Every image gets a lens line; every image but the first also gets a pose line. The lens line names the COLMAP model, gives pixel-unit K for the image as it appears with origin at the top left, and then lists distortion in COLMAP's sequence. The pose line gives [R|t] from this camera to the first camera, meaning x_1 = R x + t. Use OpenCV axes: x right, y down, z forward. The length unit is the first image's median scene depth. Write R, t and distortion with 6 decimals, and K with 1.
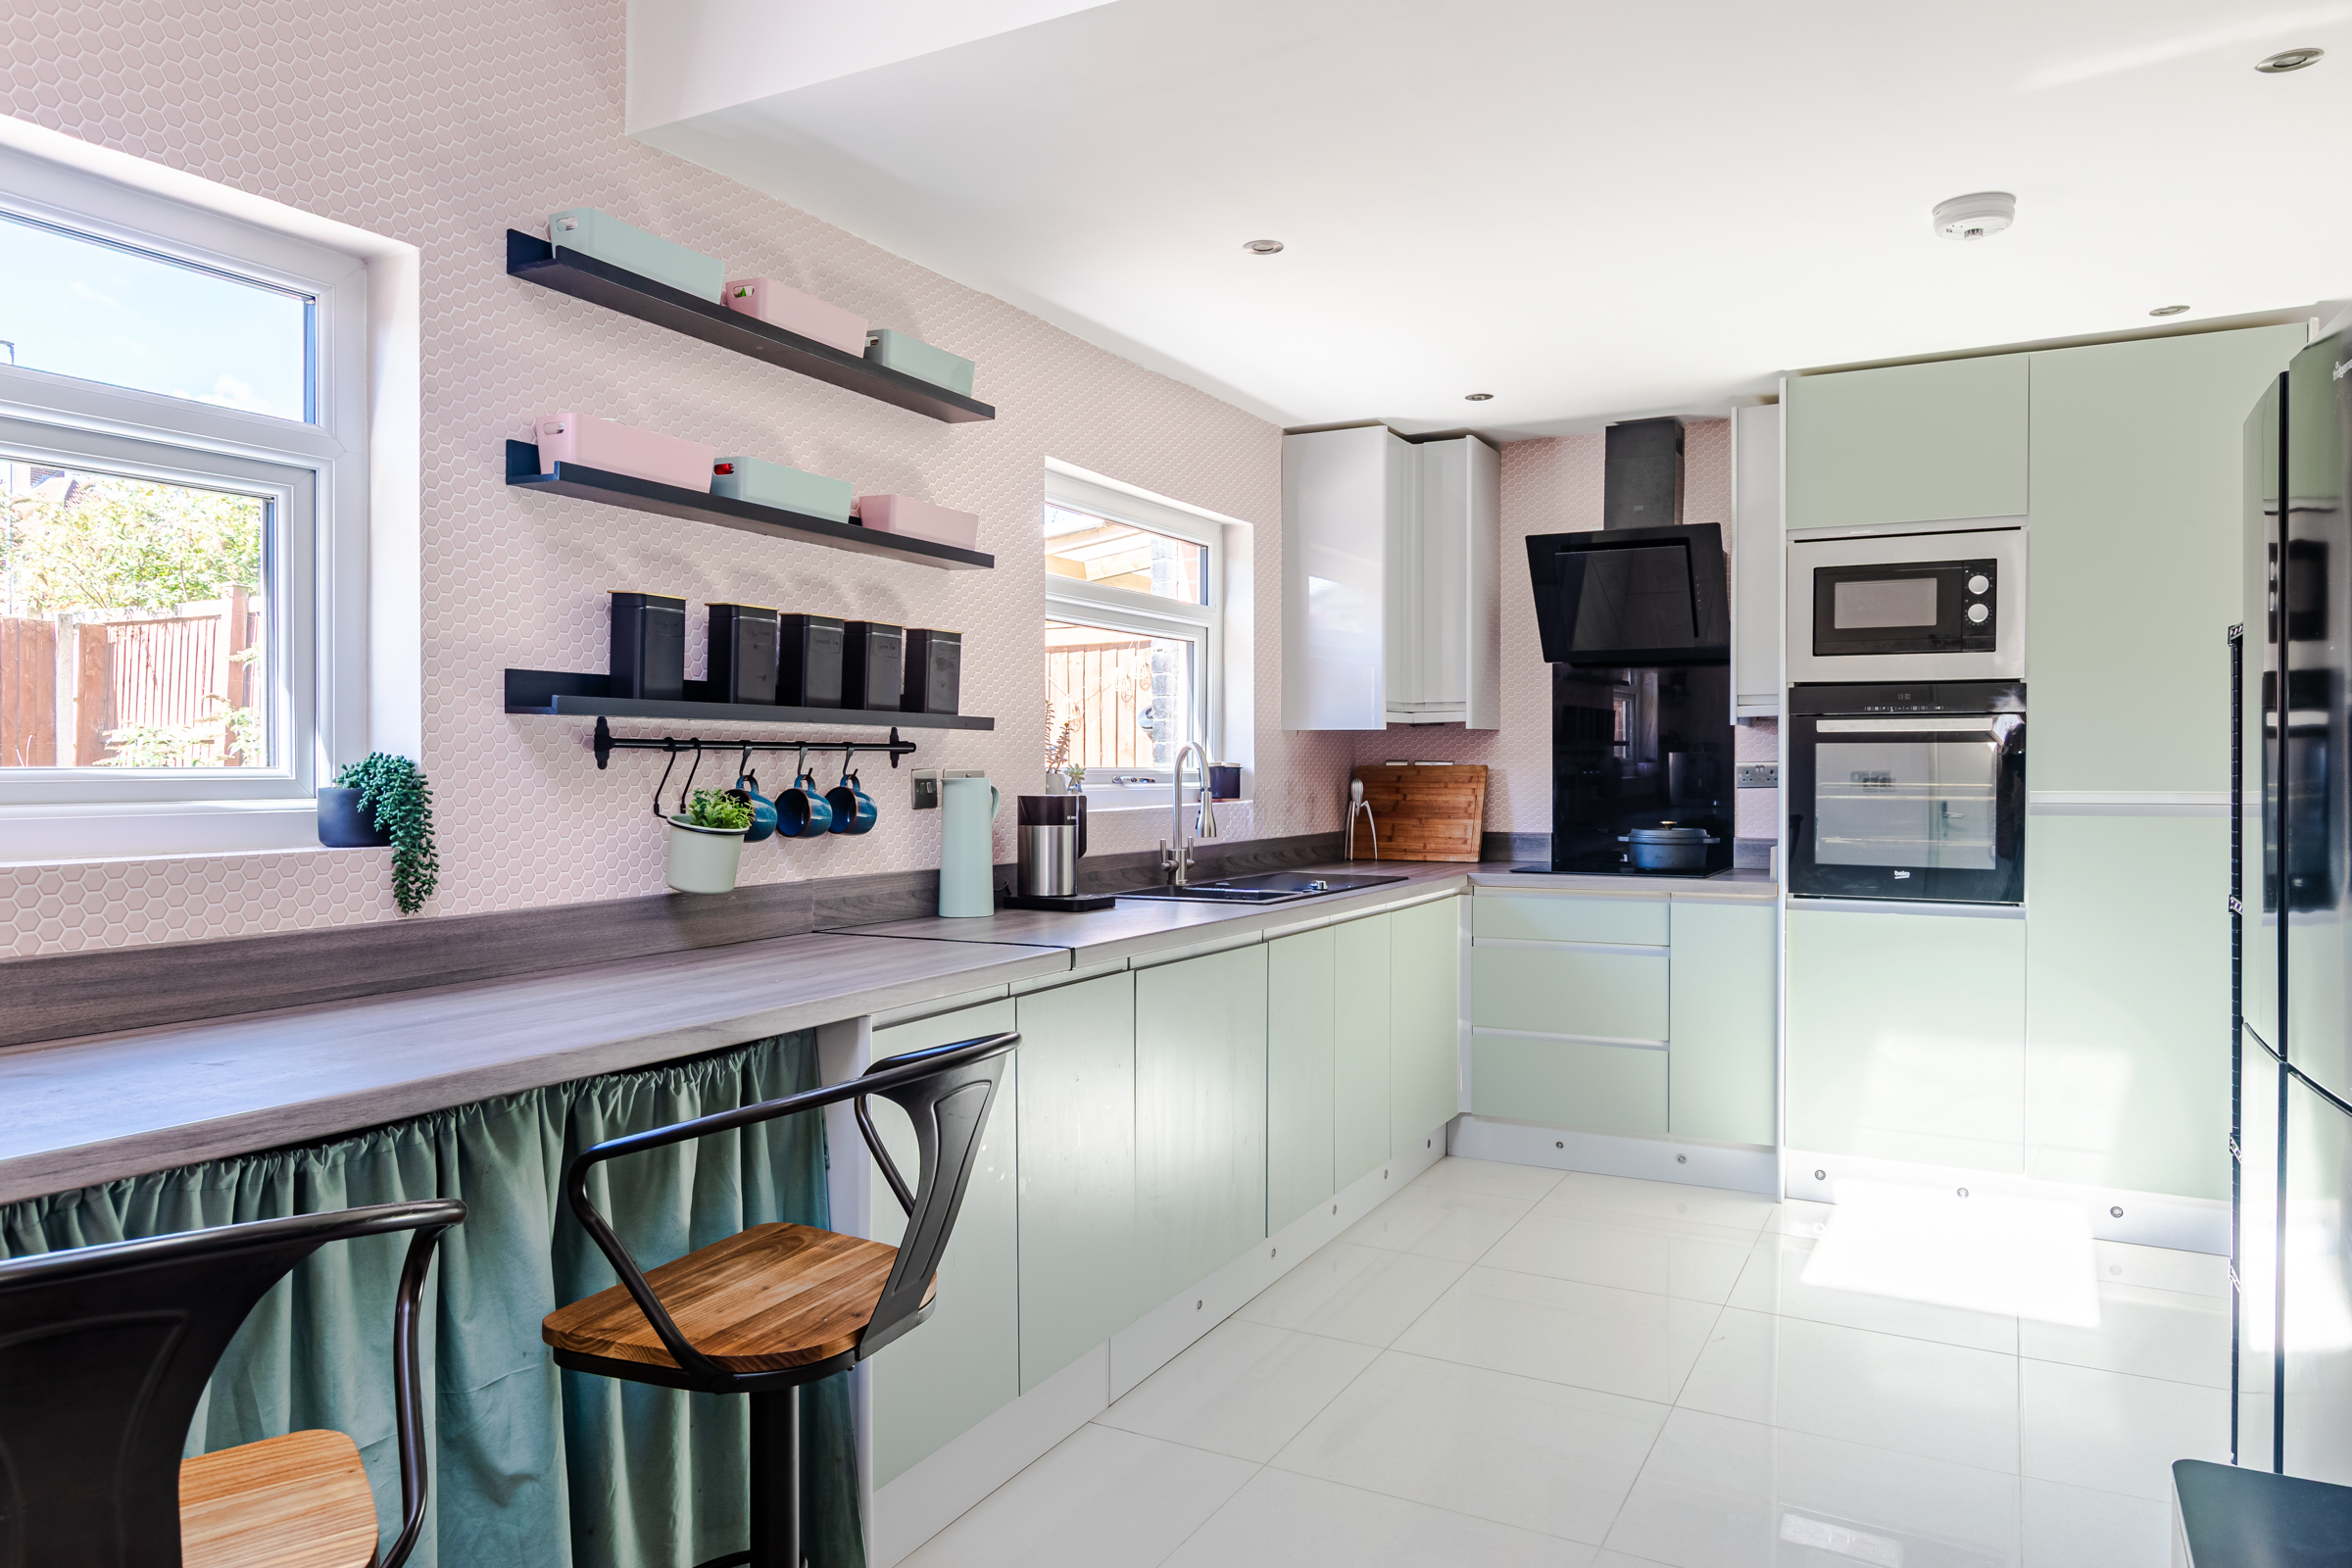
lens RADIAL K [[1494.5, 0, 1190.5], [0, 1494.5, 777.7], [0, 0, 1]] dist [-0.017787, -0.001569]
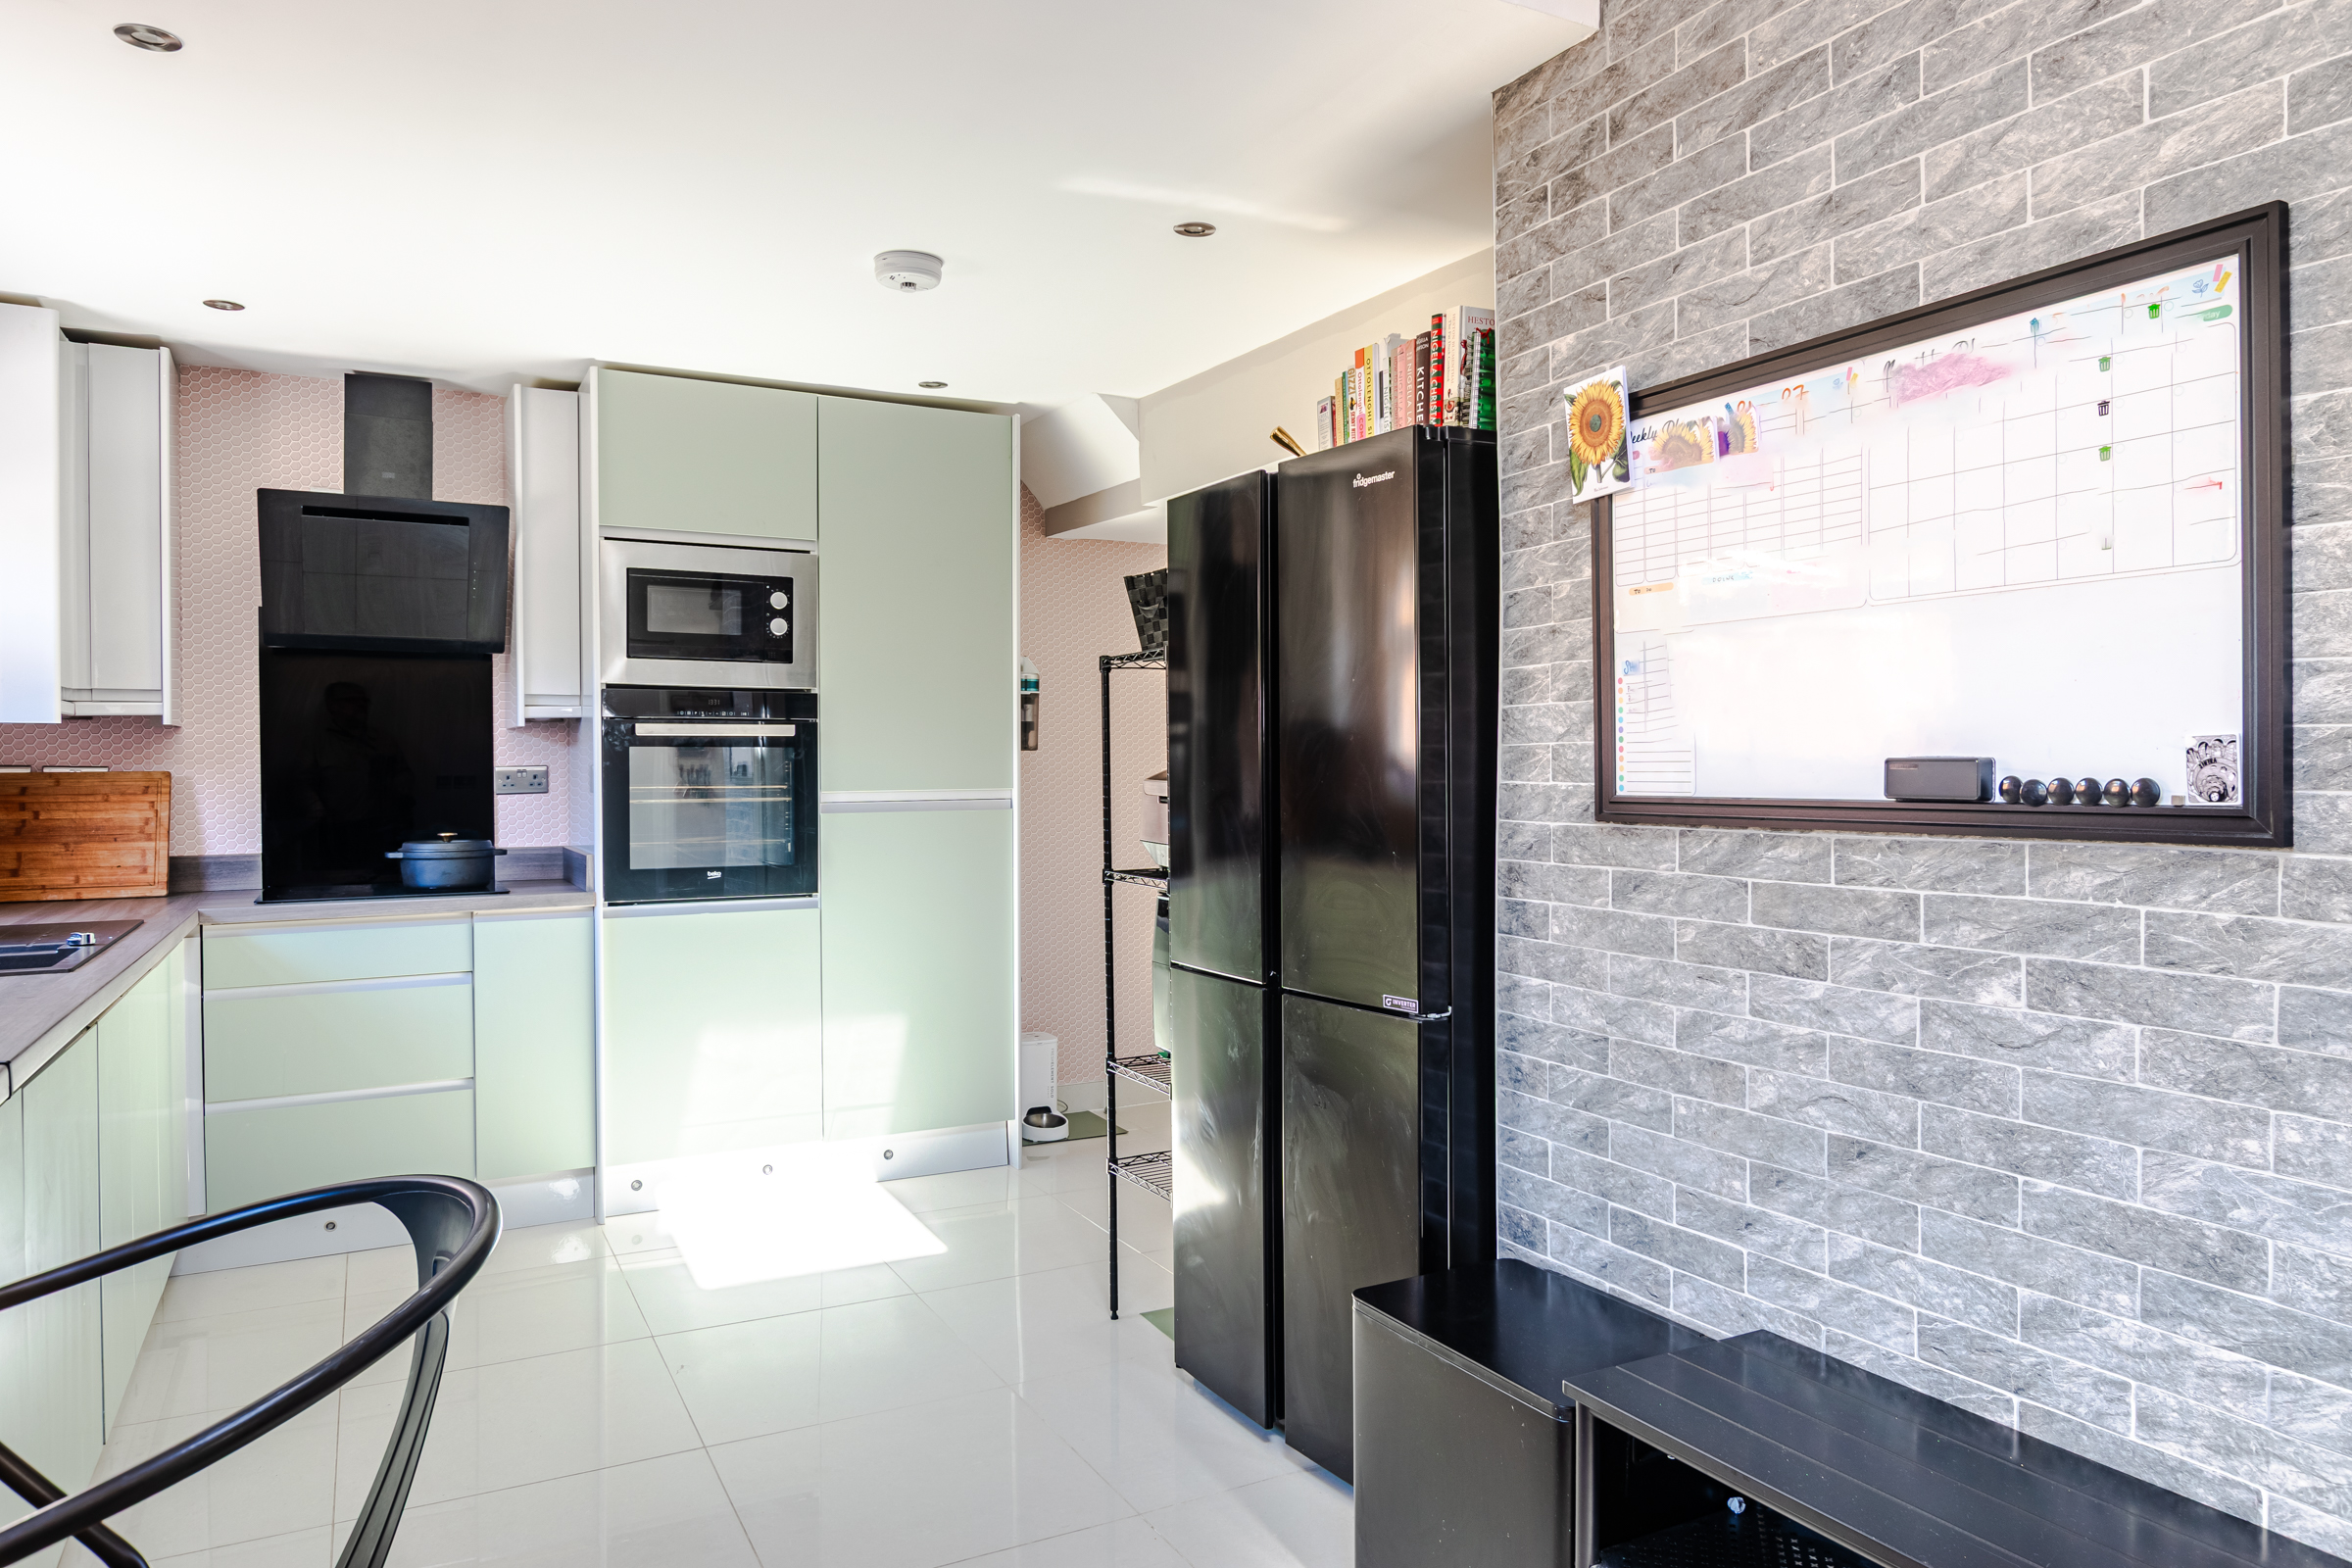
lens RADIAL K [[1494.5, 0, 1190.5], [0, 1494.5, 777.7], [0, 0, 1]] dist [-0.017787, -0.001569]
pose [[0.537401, -0.008863, 0.843280, -0.203902], [0.011998, 0.999924, 0.002864, -0.001052], [-0.843241, 0.008578, 0.537467, 0.156655]]
